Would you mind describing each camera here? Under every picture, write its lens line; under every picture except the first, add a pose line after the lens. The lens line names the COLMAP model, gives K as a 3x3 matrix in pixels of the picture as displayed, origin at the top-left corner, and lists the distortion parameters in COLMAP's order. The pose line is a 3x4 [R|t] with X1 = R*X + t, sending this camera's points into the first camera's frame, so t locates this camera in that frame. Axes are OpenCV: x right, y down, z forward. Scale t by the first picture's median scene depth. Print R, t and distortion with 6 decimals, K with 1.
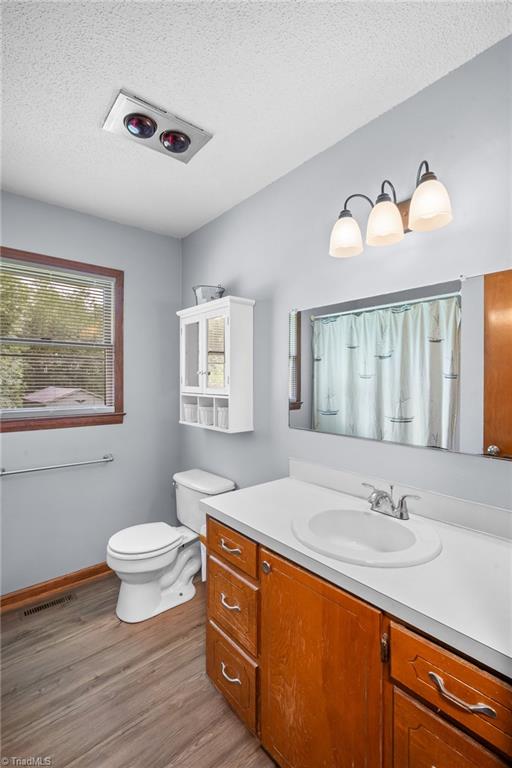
lens RADIAL K [[353.0, 0, 258.9], [0, 353.0, 357.3], [0, 0, 1]] dist [0.002567, 0.001730]
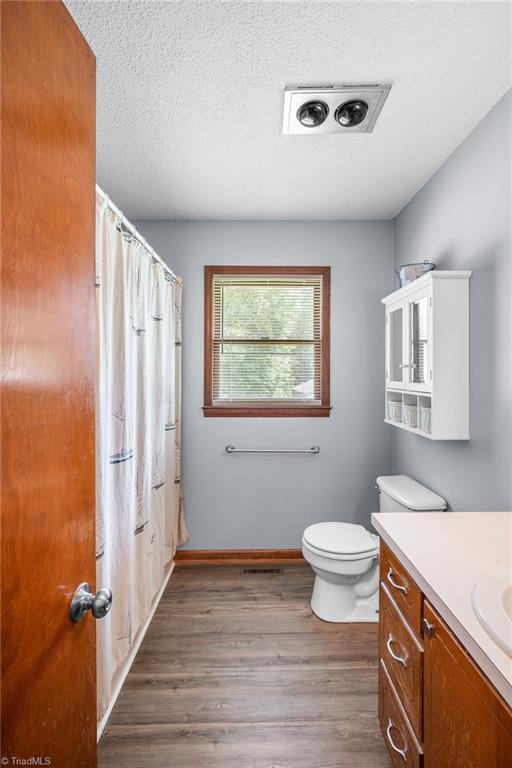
lens RADIAL K [[353.0, 0, 258.9], [0, 353.0, 357.3], [0, 0, 1]] dist [0.002567, 0.001730]
pose [[0.768129, -0.031566, -0.639516, 0.136721], [0.043223, 0.999062, 0.002603, 0.005669], [0.638834, -0.029641, 0.768773, 0.123812]]
